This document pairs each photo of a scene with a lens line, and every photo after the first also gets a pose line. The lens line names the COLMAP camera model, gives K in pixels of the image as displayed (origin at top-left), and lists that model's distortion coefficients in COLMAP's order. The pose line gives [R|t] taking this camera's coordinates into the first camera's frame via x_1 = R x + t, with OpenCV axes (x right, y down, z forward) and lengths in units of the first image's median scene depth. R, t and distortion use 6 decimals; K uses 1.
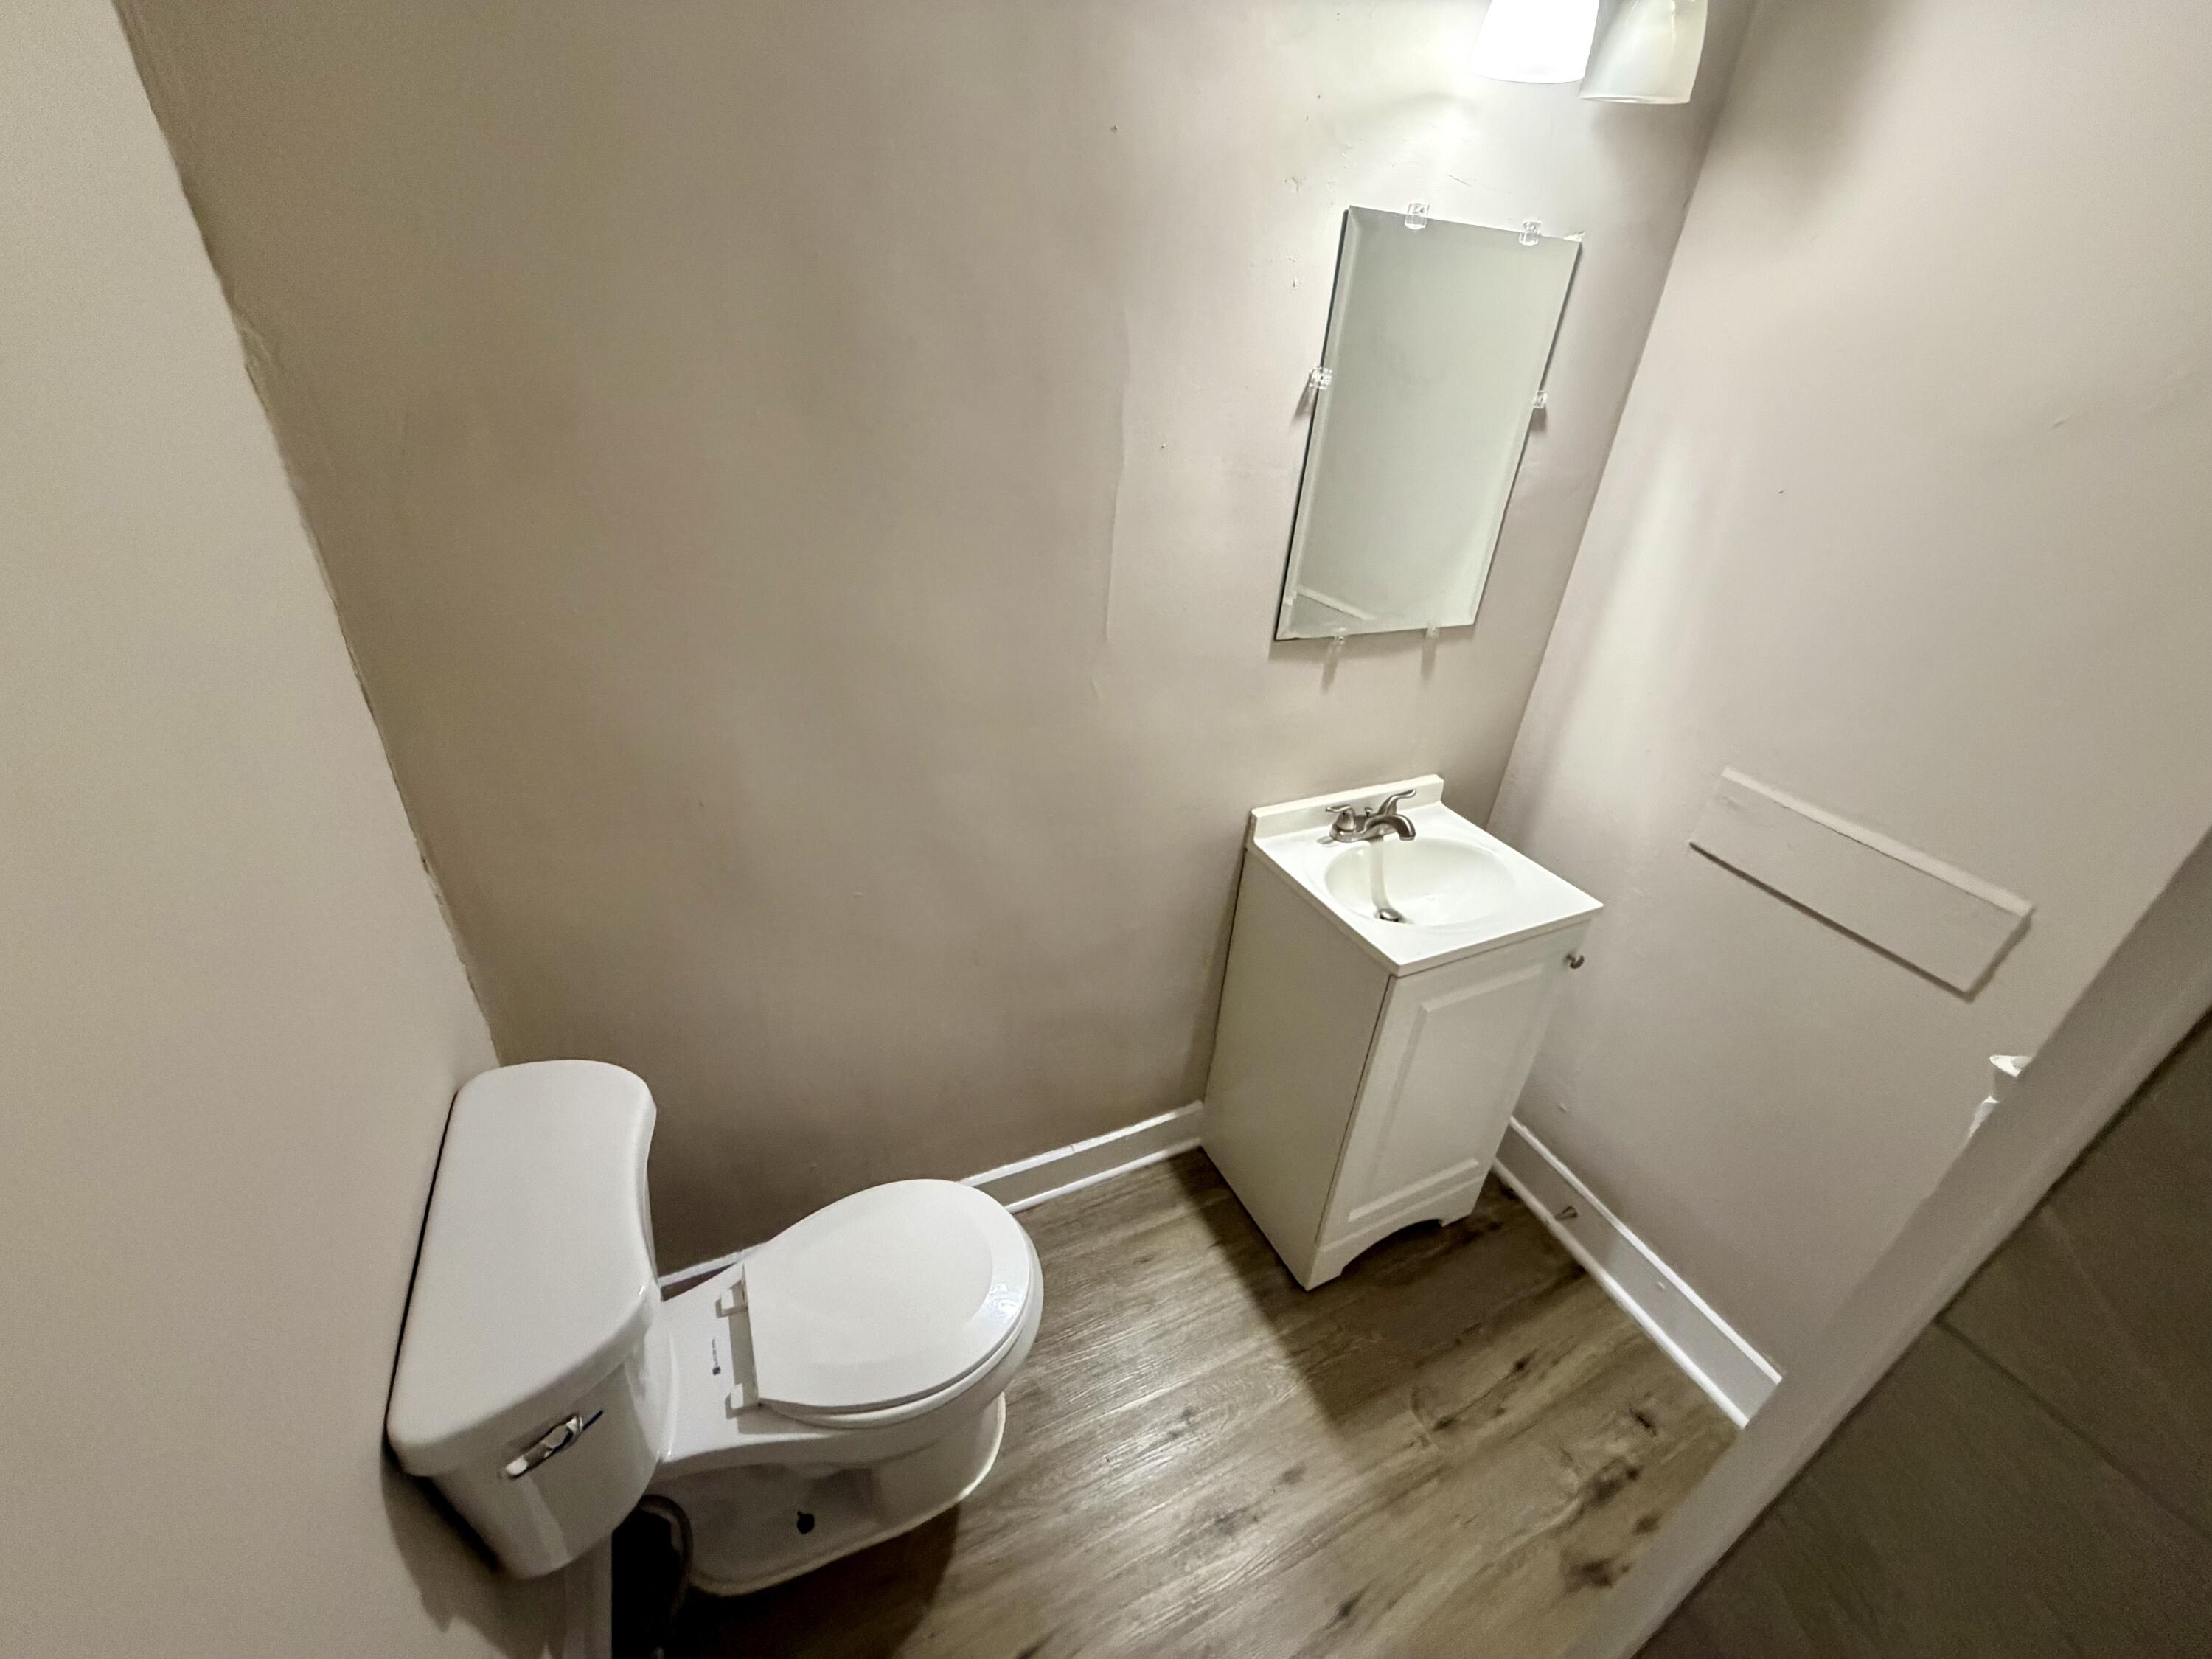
lens RADIAL K [[877.4, 0, 1103.5], [0, 877.4, 828.7], [0, 0, 1]] dist [0.002349, 0.001680]
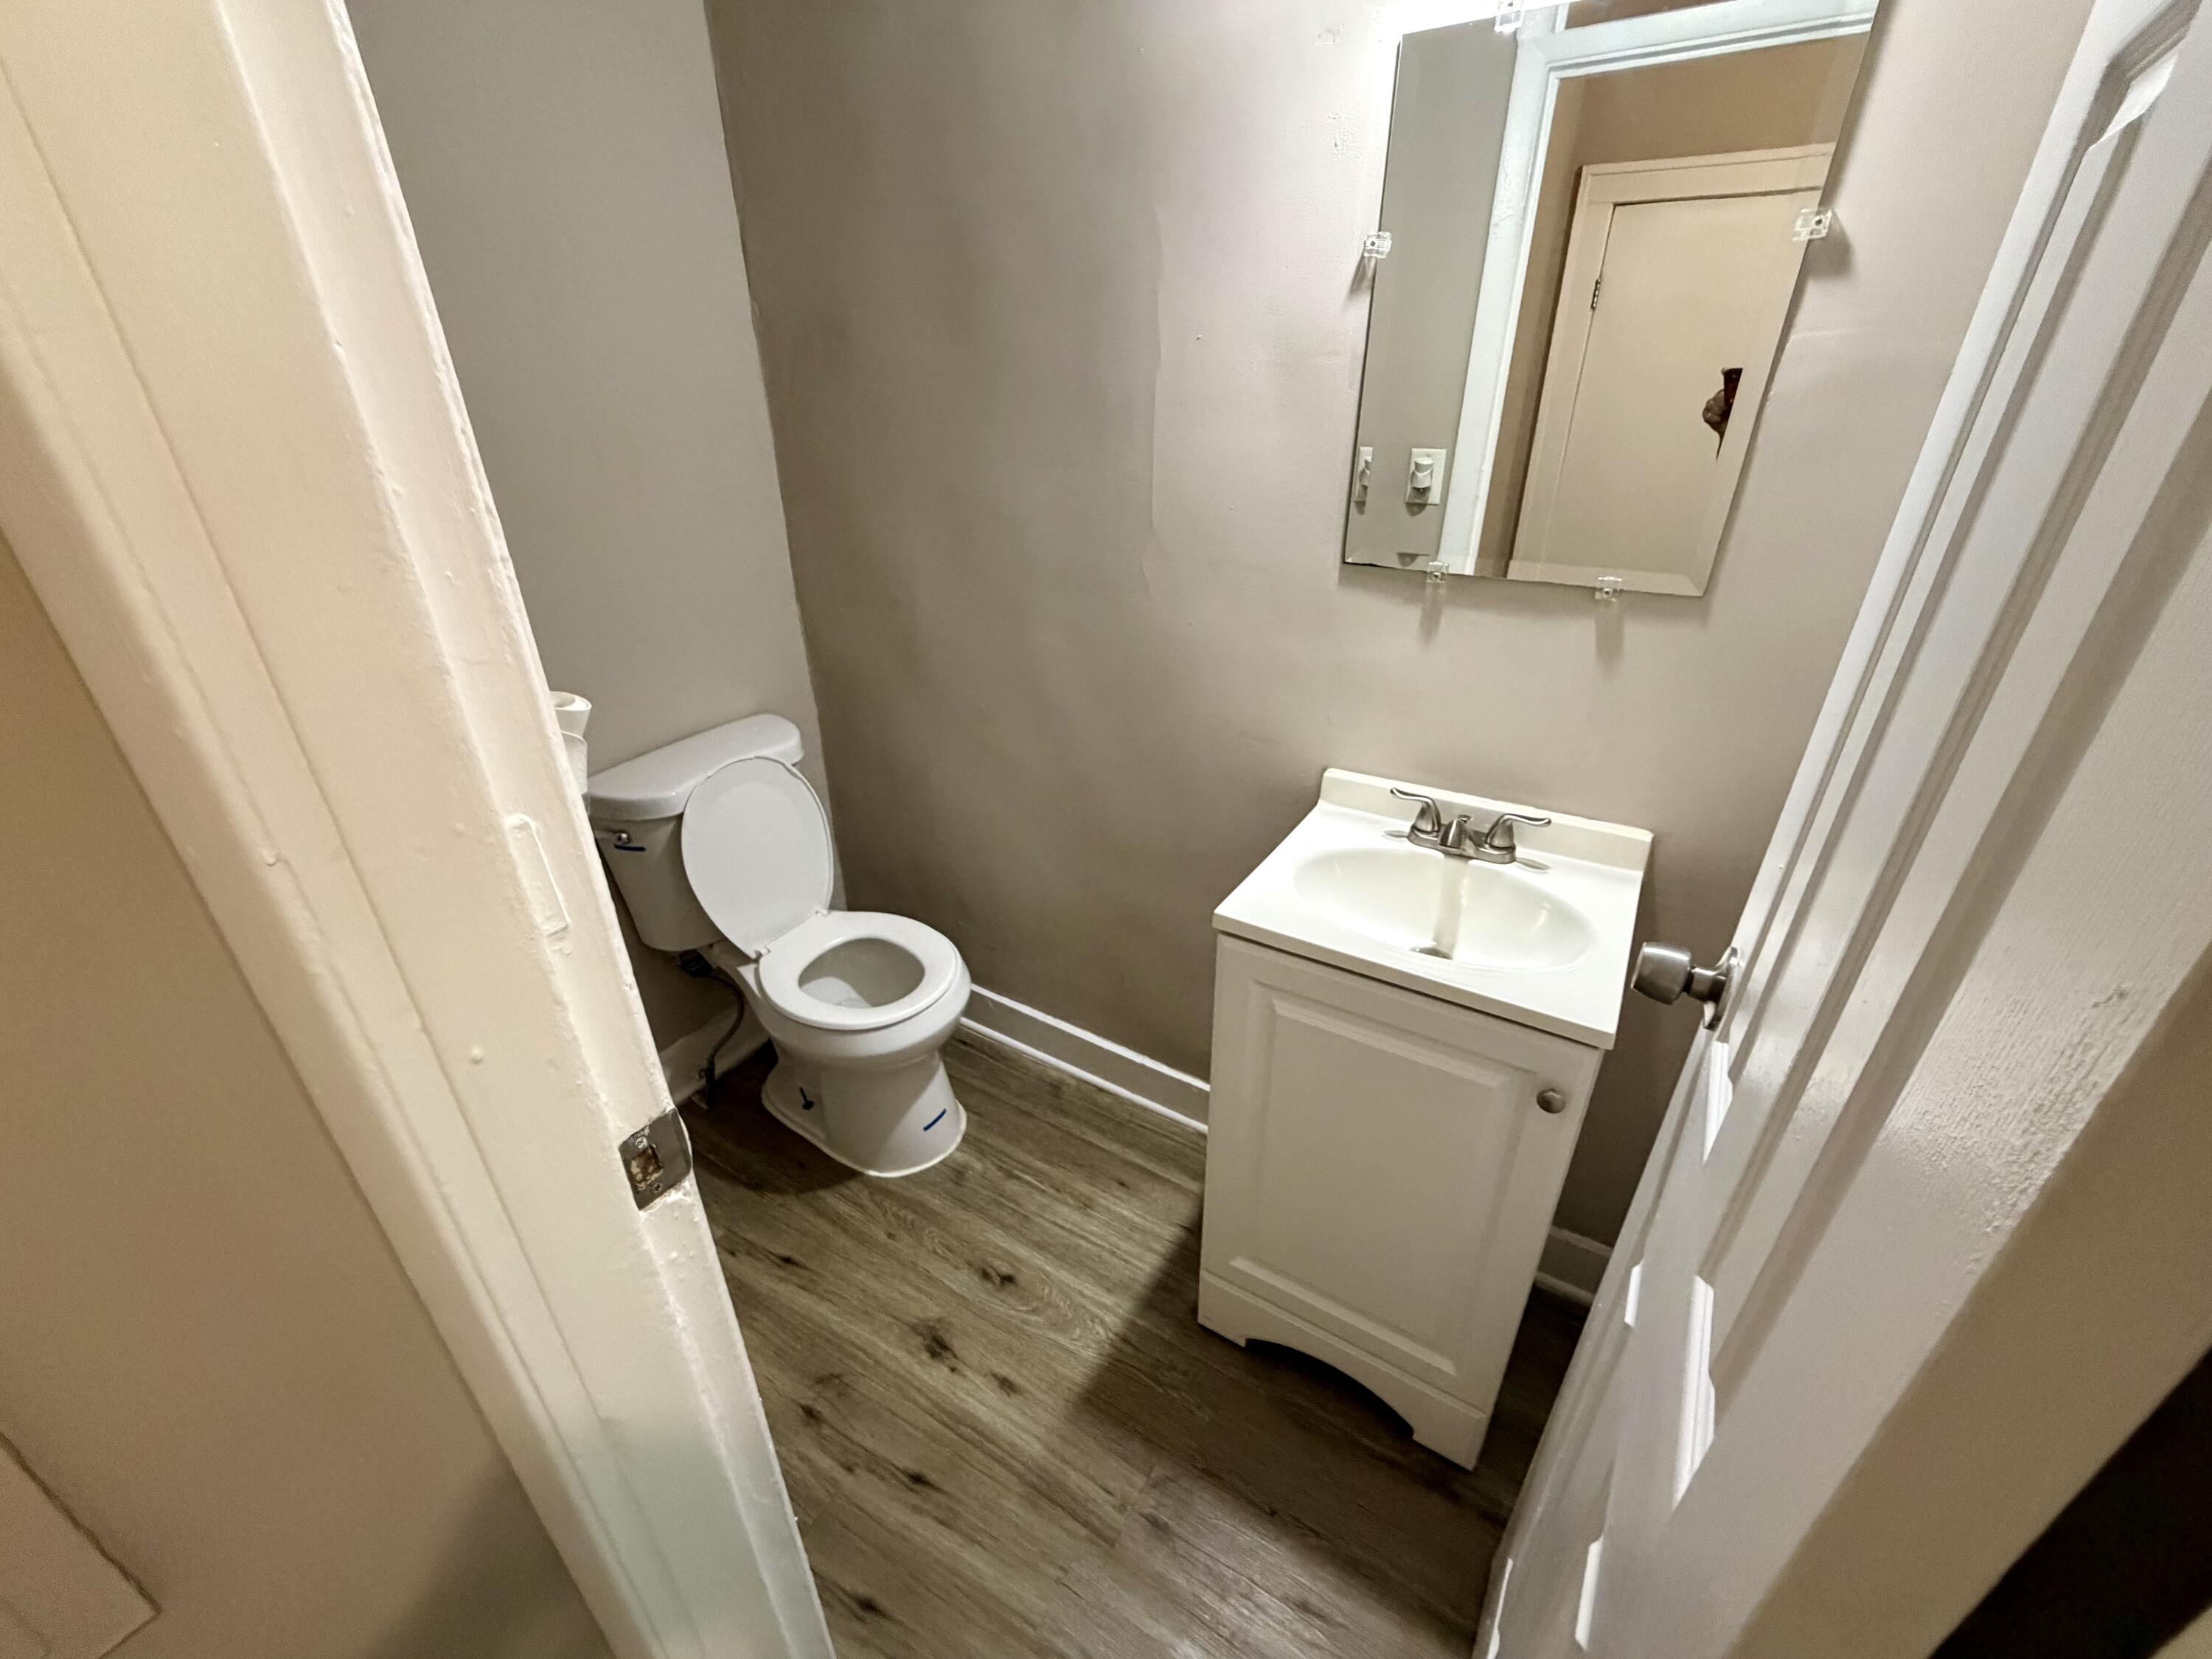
lens RADIAL K [[877.4, 0, 1100.3], [0, 877.4, 826.3], [0, 0, 1]] dist [0.002349, 0.001680]
pose [[0.537828, 0.315863, -0.781647, 0.825911], [-0.378574, 0.918910, 0.110845, 0.023098], [0.753274, 0.236296, 0.613793, 0.333733]]
